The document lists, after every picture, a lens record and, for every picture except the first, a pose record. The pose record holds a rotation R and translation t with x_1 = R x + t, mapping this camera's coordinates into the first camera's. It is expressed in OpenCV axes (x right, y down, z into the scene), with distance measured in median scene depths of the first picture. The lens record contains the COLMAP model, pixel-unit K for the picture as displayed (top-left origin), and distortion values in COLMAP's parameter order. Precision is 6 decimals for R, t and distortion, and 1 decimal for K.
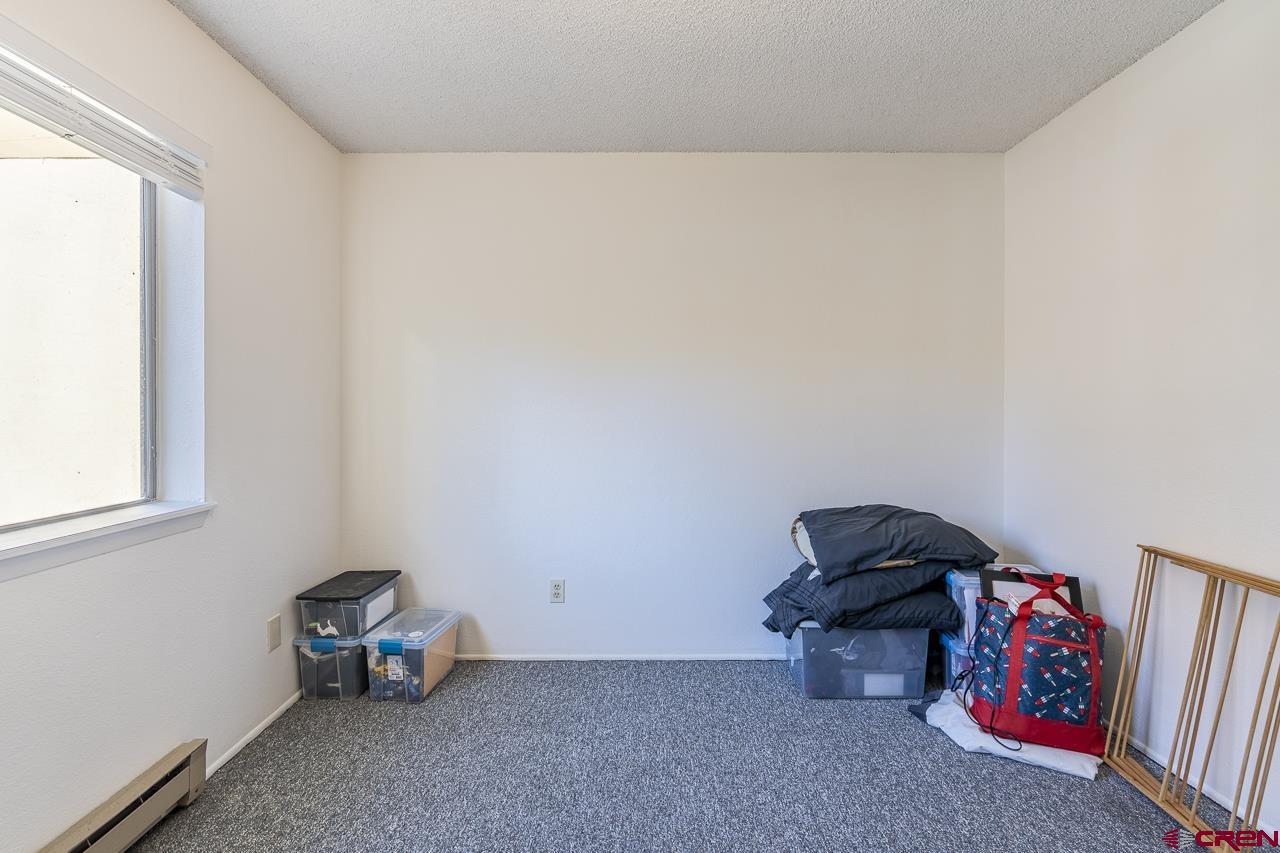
lens RADIAL K [[618.7, 0, 638.4], [0, 618.7, 413.3], [0, 0, 1]] dist [-0.008499, 0.001078]
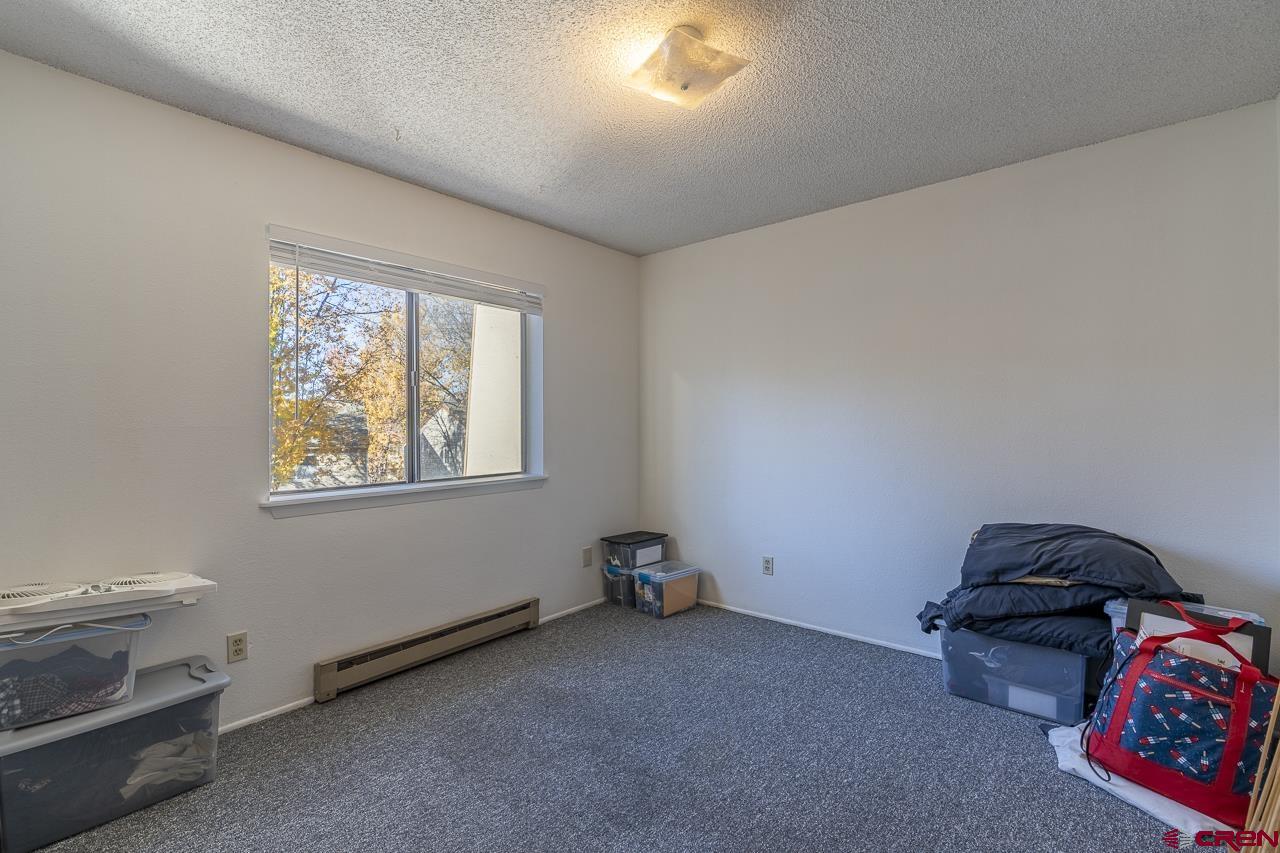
lens RADIAL K [[591.7, 0, 588.2], [0, 591.7, 421.8], [0, 0, 1]] dist [-0.001584, 0.000185]
pose [[0.721193, -0.007990, -0.692688, 0.547831], [0.004262, 0.999966, -0.007097, -0.005838], [0.692721, 0.002166, 0.721202, -0.179254]]
